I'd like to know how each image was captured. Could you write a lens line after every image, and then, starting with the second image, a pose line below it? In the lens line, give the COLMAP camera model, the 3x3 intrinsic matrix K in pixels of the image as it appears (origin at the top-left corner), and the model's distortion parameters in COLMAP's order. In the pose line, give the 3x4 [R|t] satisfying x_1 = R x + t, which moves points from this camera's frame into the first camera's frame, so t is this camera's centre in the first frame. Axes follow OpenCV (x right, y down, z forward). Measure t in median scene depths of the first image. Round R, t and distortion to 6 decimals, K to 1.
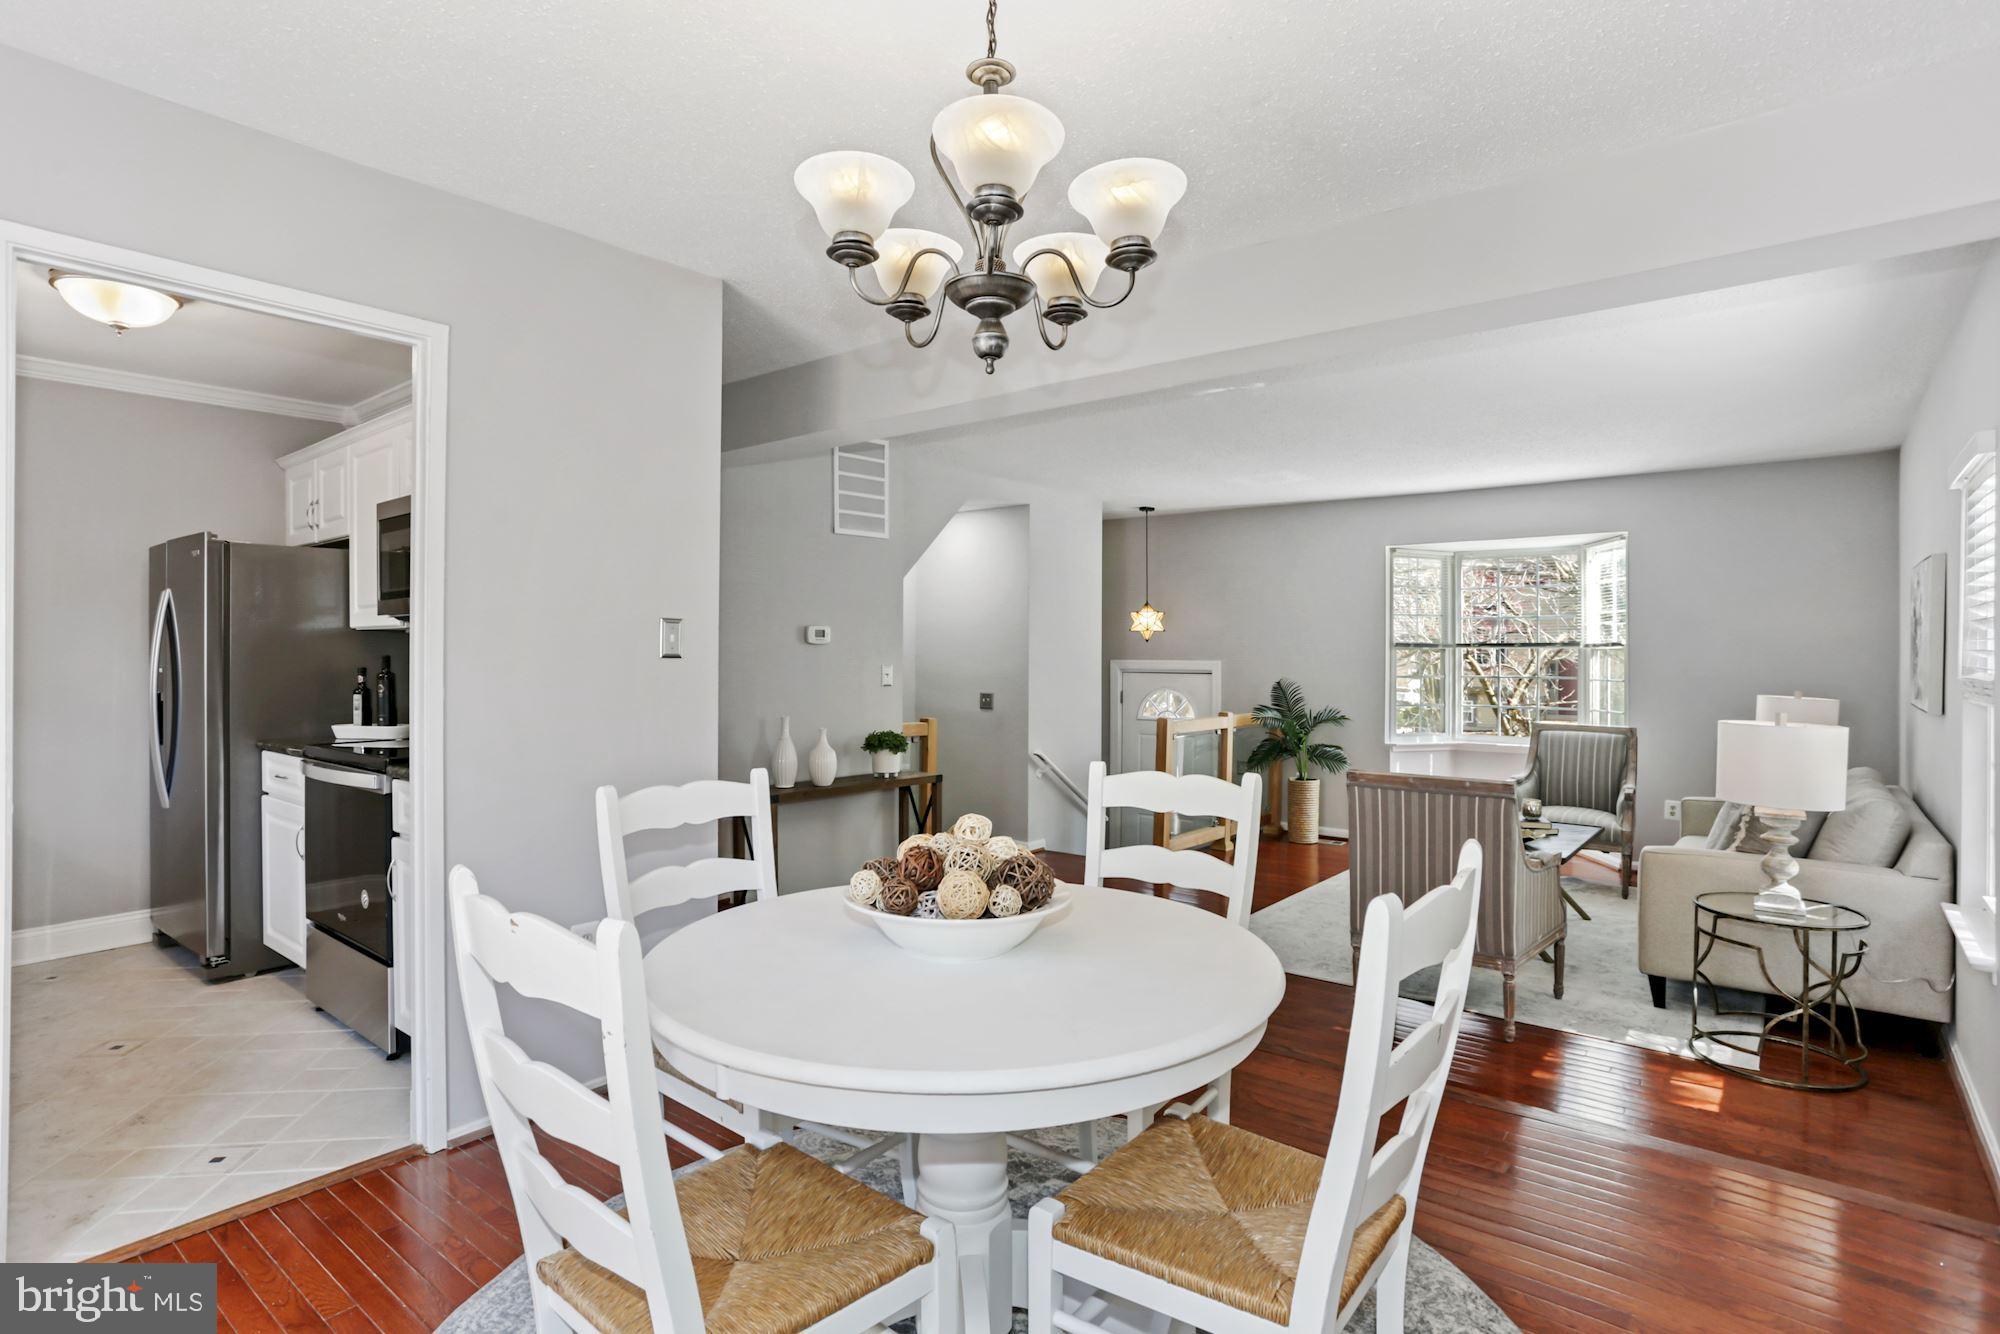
lens RADIAL K [[1019.1, 0, 988.5], [0, 1019.1, 649.8], [0, 0, 1]] dist [-0.075109, 0.045378]
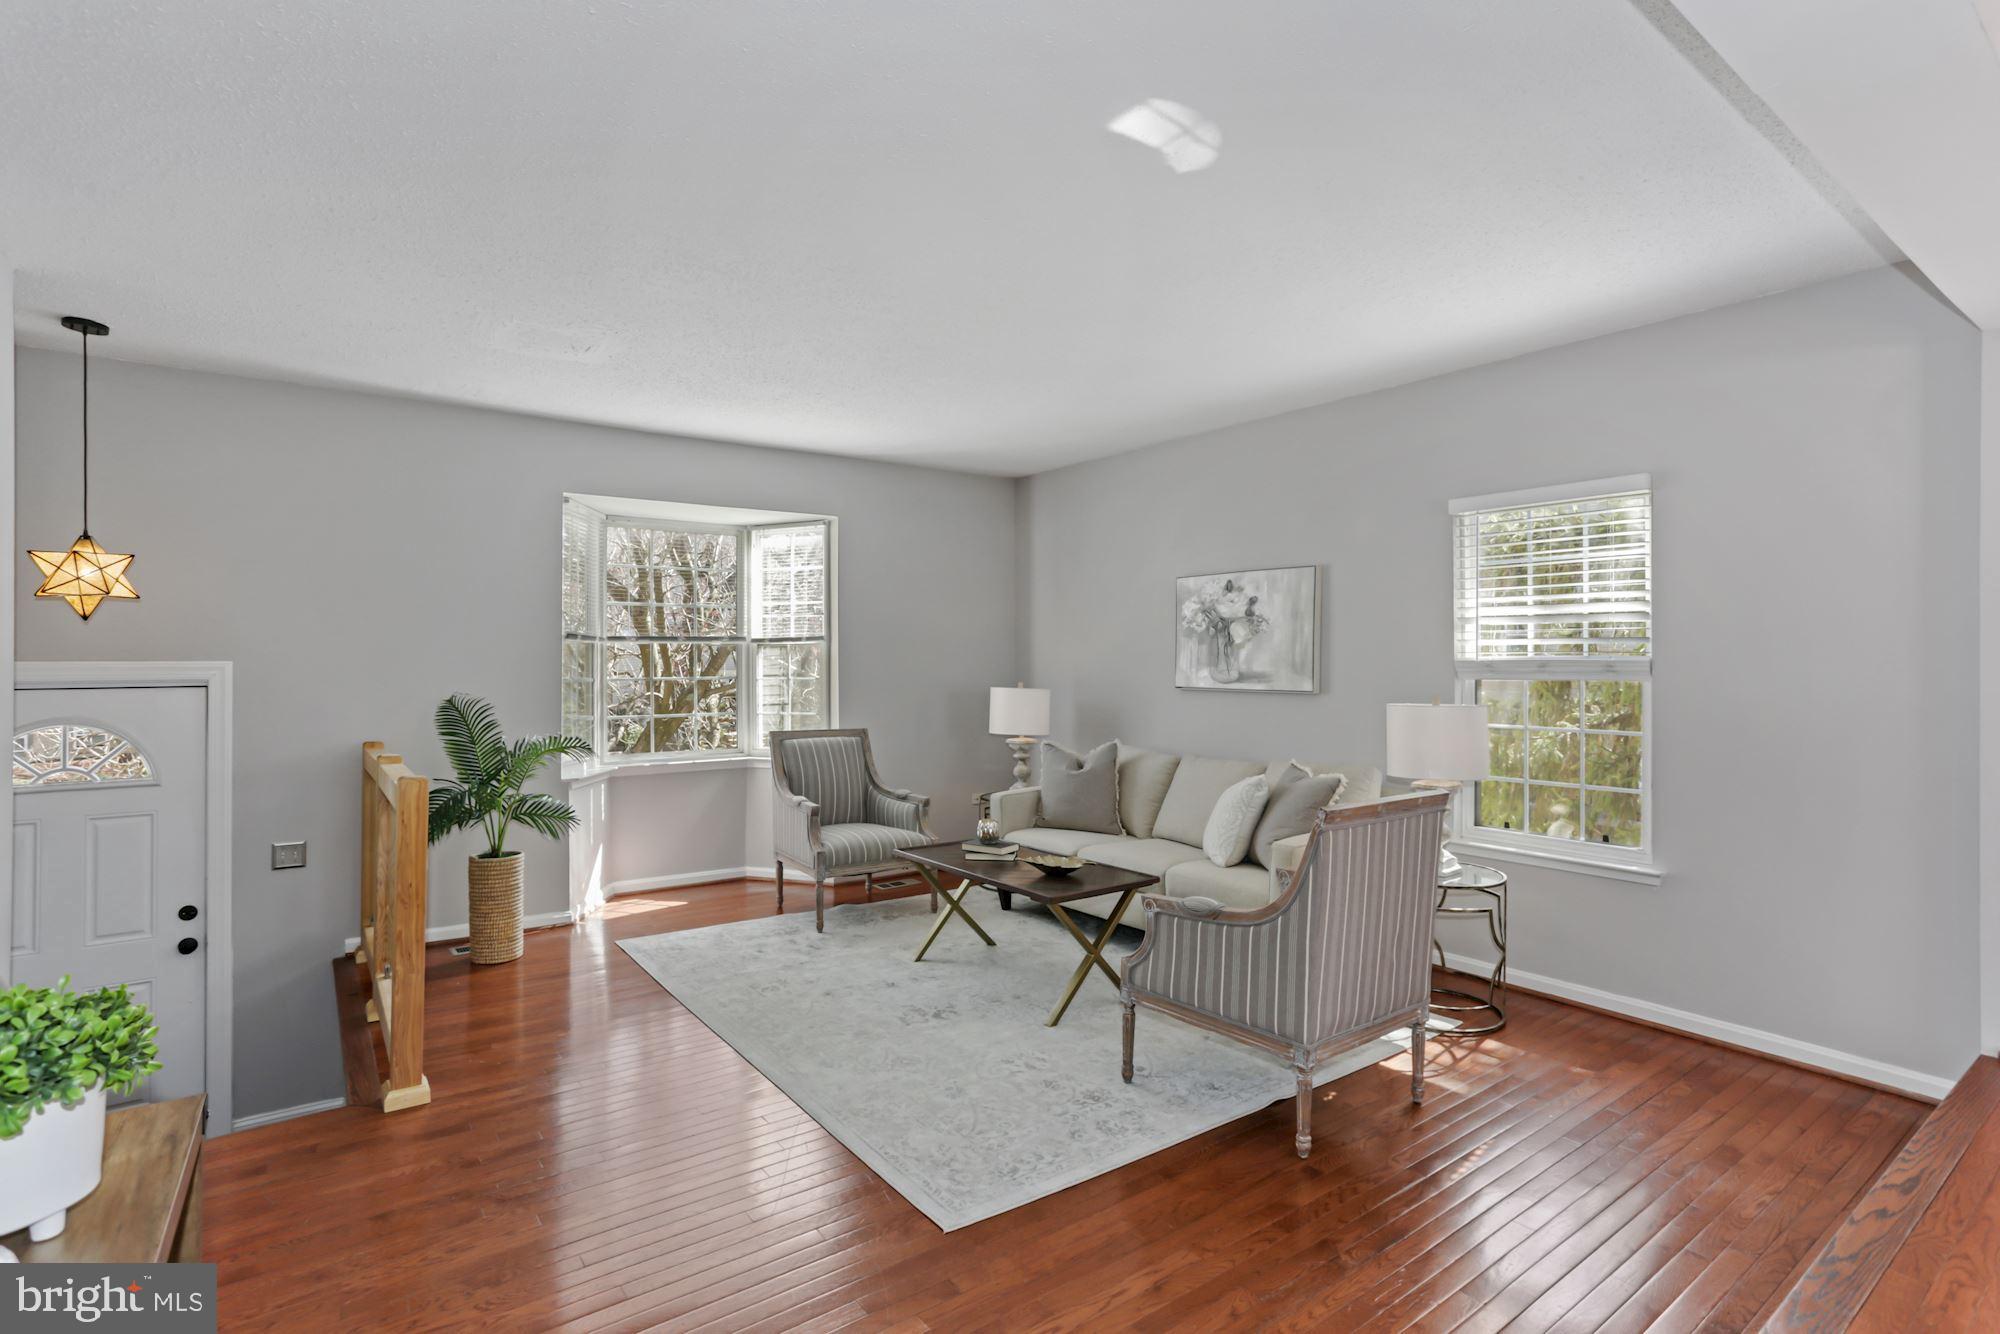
lens RADIAL K [[970.0, 0, 993.9], [0, 970.0, 648.1], [0, 0, 1]] dist [-0.059552, 0.045856]
pose [[0.252615, 0.009721, 0.967518, -0.227865], [0.000350, 0.999949, -0.010139, 0.013864], [-0.967567, 0.002900, 0.252599, 0.748069]]
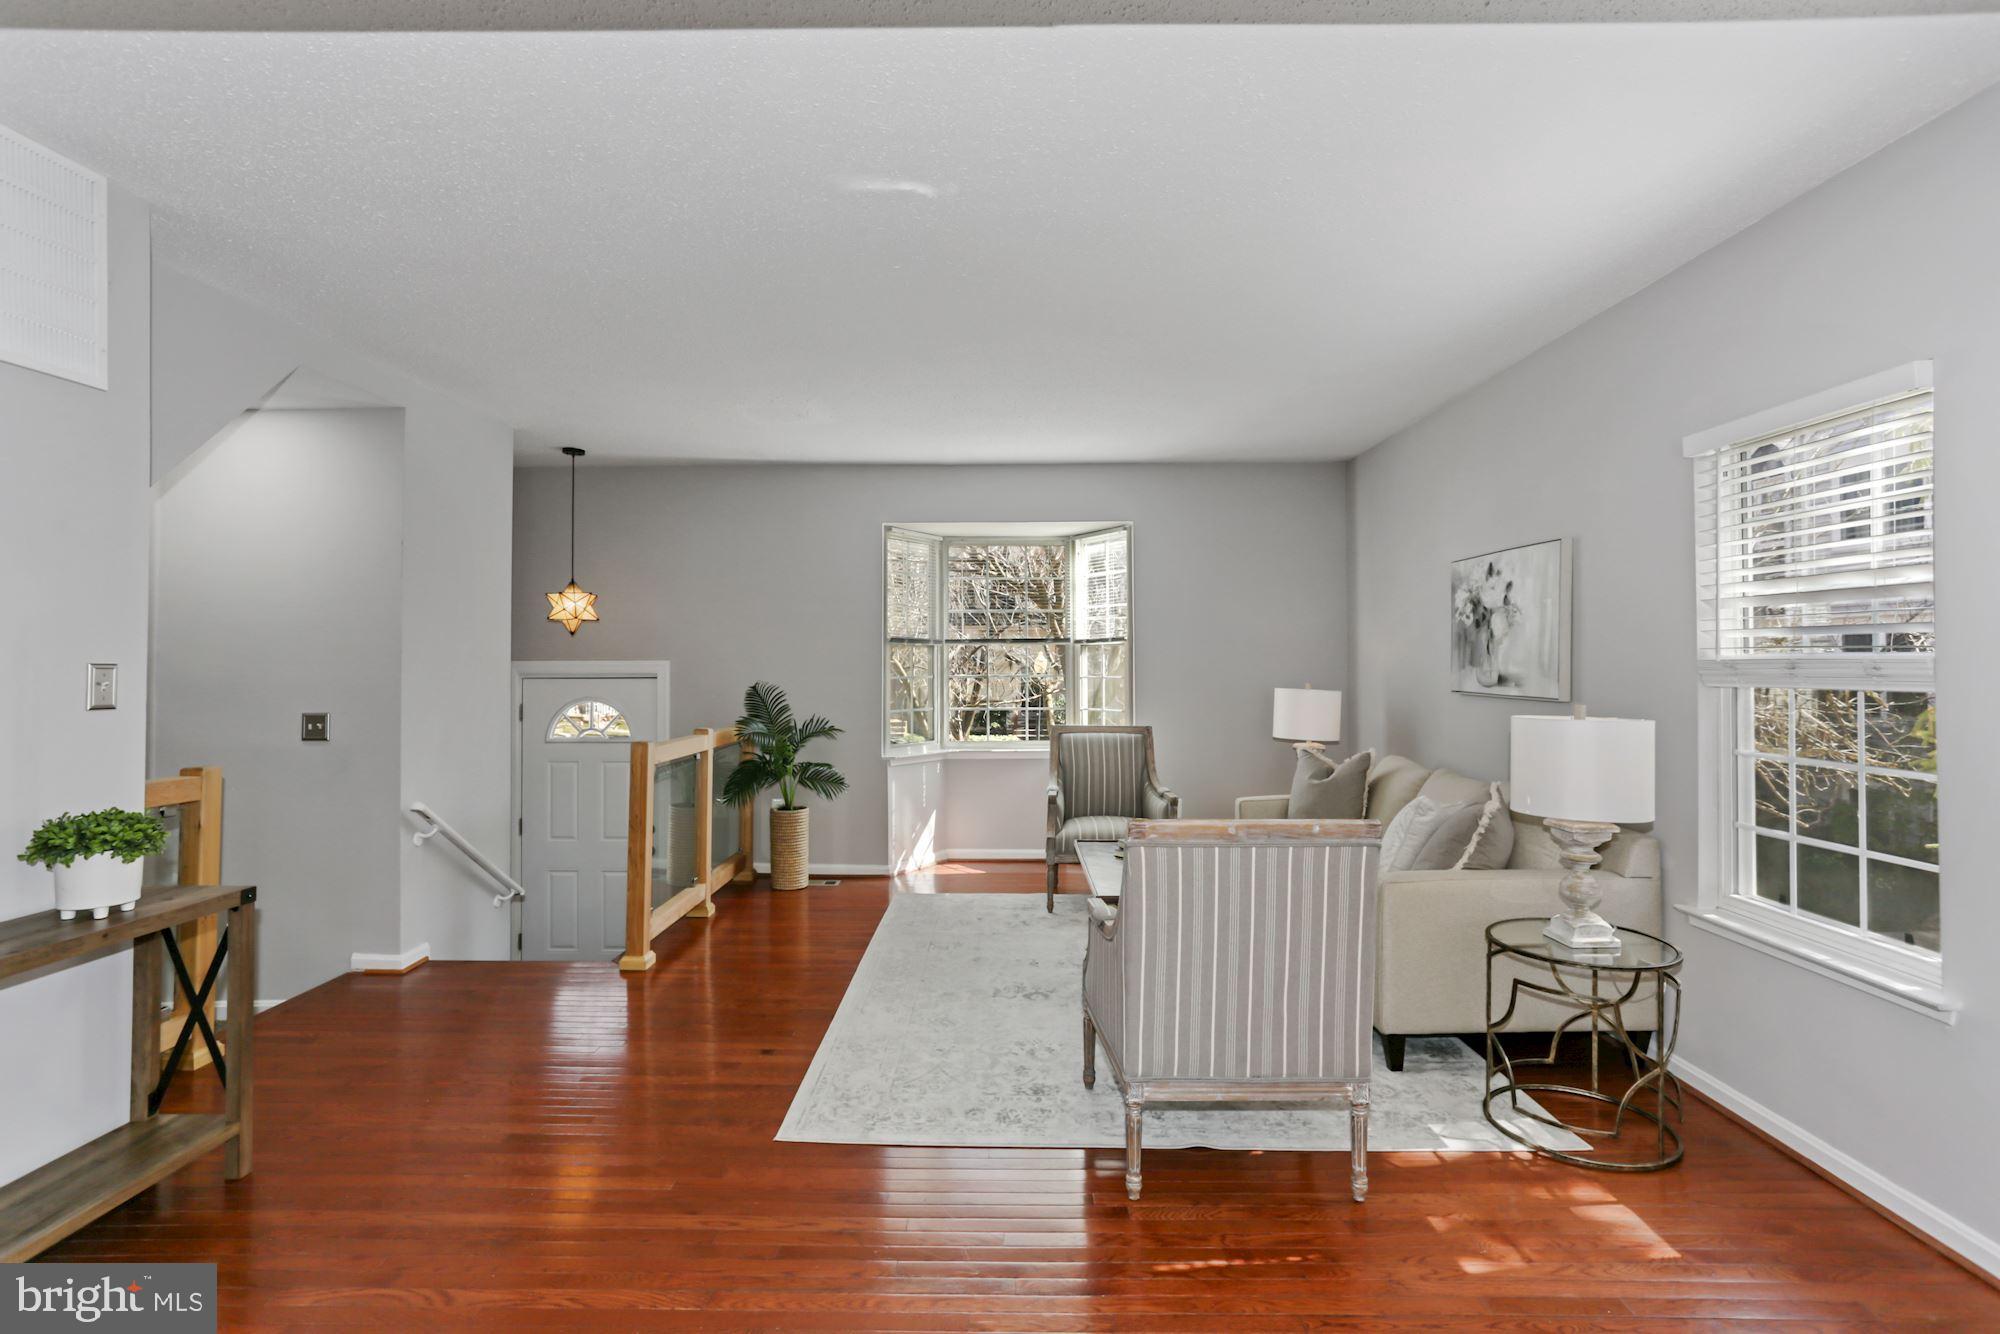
lens RADIAL K [[970.0, 0, 993.9], [0, 970.0, 648.1], [0, 0, 1]] dist [-0.059552, 0.045856]
pose [[0.780779, 0.004230, 0.624793, -0.054091], [0.002845, 0.999943, -0.010325, 0.014161], [-0.624801, 0.009839, 0.780722, 0.418401]]
